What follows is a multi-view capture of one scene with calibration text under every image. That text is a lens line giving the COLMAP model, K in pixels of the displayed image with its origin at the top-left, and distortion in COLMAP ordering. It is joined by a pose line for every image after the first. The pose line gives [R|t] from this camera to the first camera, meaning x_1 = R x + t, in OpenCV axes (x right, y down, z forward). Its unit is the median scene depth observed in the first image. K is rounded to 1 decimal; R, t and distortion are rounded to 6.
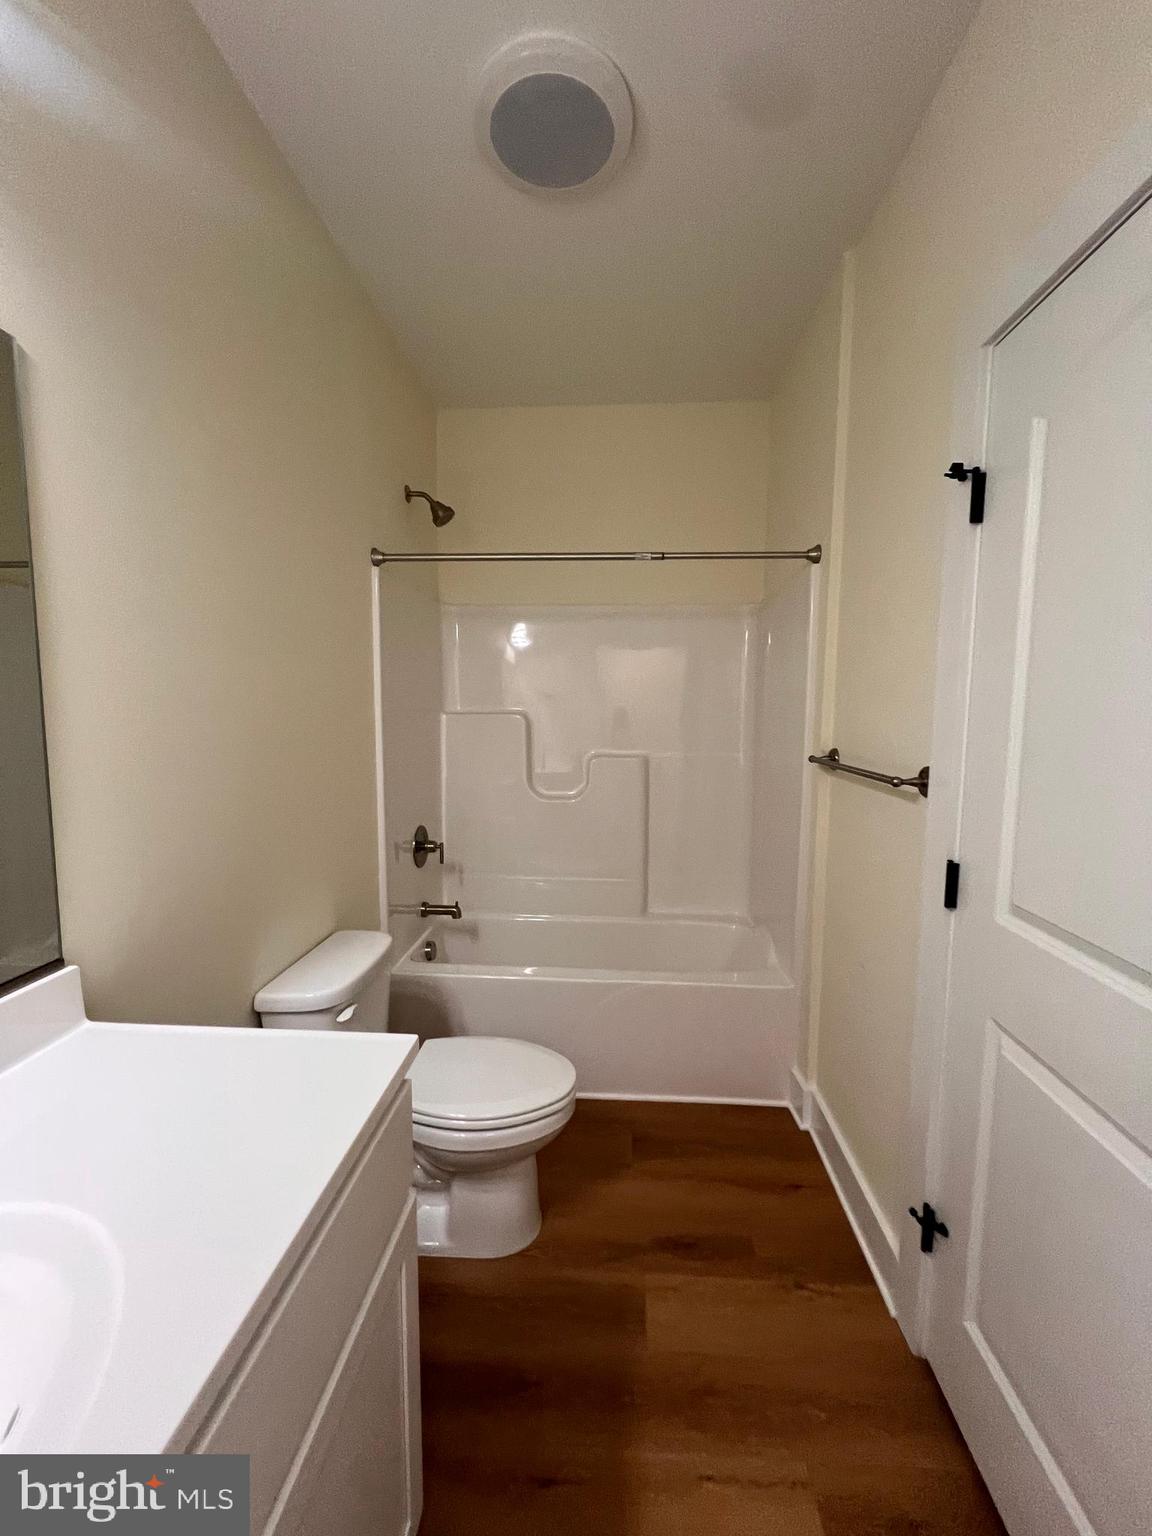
lens RADIAL K [[611.7, 0, 577.6], [0, 611.7, 764.8], [0, 0, 1]] dist [-0.005973, 0.000112]
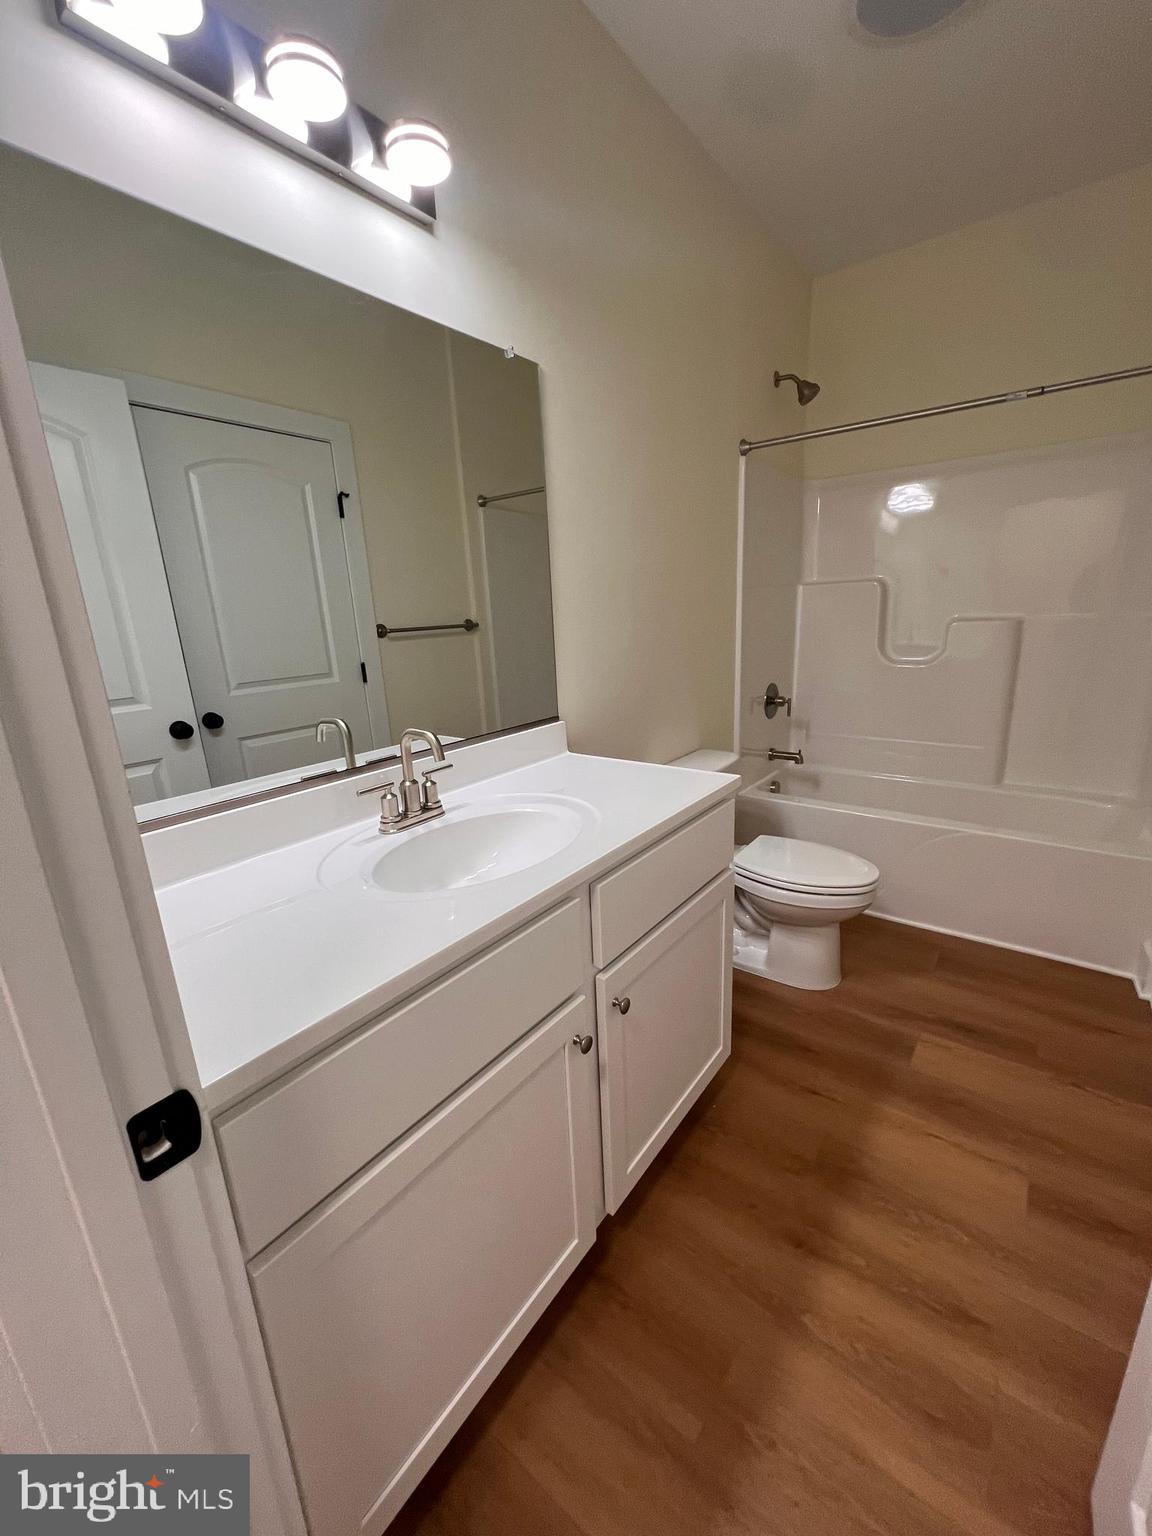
lens RADIAL K [[611.7, 0, 577.6], [0, 611.7, 764.8], [0, 0, 1]] dist [-0.005973, 0.000112]
pose [[0.830485, 0.098739, -0.548220, 0.098029], [-0.002153, 0.984726, 0.174096, 0.053285], [0.557036, -0.143404, 0.818013, -0.206897]]
